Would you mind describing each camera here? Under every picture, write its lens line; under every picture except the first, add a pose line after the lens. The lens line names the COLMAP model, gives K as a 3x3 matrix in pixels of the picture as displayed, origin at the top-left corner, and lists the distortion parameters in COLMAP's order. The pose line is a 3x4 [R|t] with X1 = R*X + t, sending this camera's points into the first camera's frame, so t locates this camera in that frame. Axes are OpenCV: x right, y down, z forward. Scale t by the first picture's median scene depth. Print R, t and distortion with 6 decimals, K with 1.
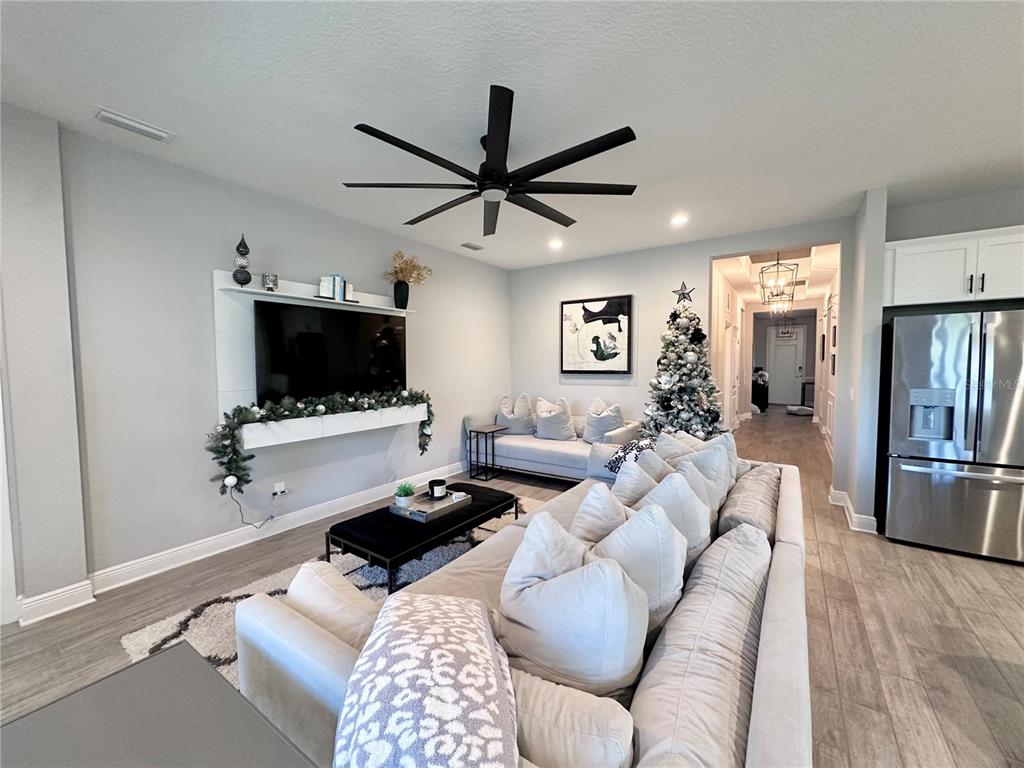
lens RADIAL K [[409.8, 0, 512.0], [0, 409.8, 384.0], [0, 0, 1]] dist [-0.001684, -0.000102]
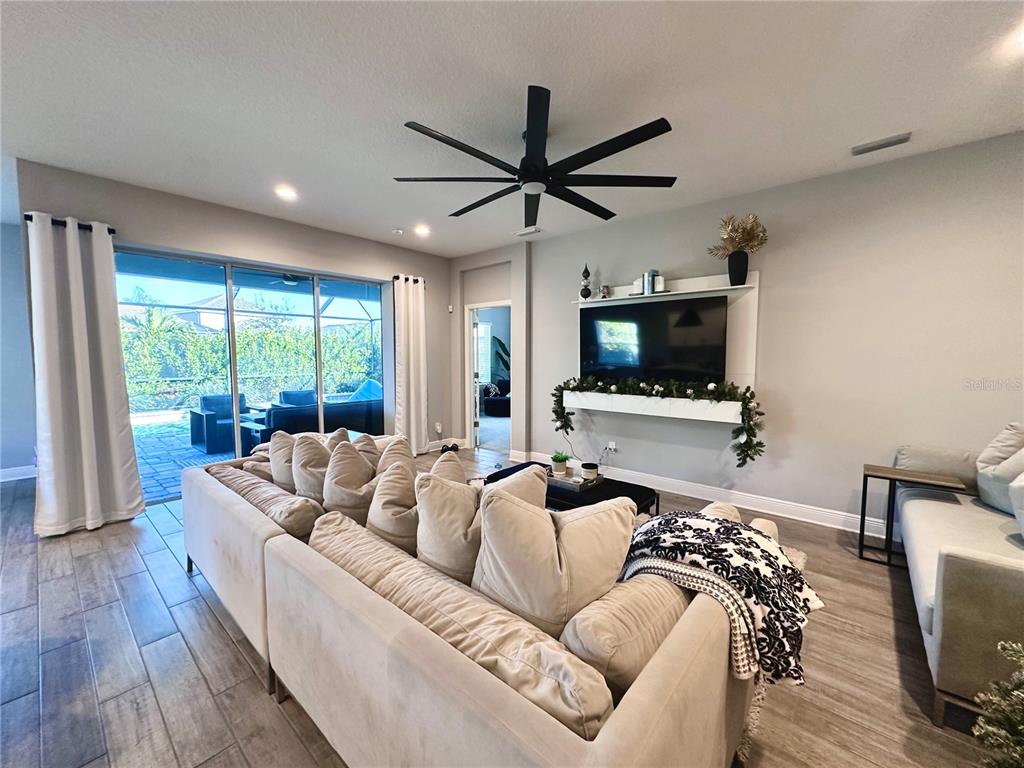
lens RADIAL K [[409.8, 0, 512.0], [0, 409.8, 384.0], [0, 0, 1]] dist [-0.001684, -0.000102]
pose [[-0.111967, 0.075785, -0.990818, 0.651630], [-0.051369, 0.995313, 0.081934, -0.031329], [0.992383, 0.060071, -0.107549, 0.690373]]
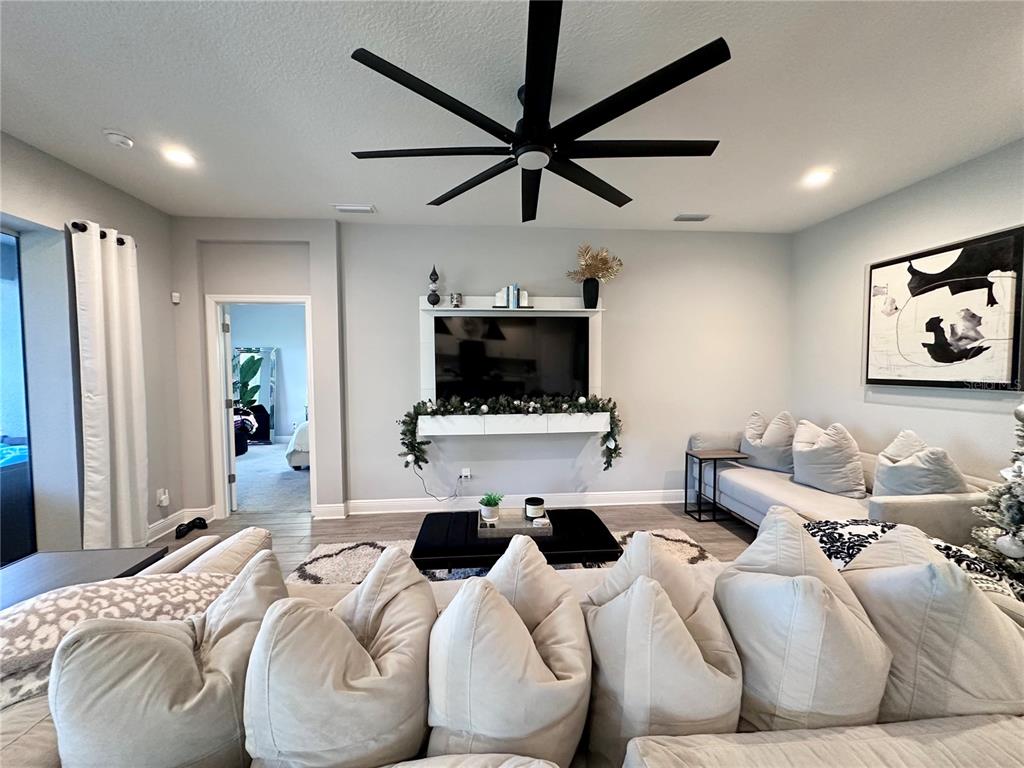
lens RADIAL K [[409.8, 0, 512.0], [0, 409.8, 384.0], [0, 0, 1]] dist [-0.001684, -0.000102]
pose [[0.633525, 0.034904, -0.772934, 0.359784], [-0.037971, 0.999181, 0.013998, -0.020183], [0.772790, 0.020481, 0.634332, 0.295904]]
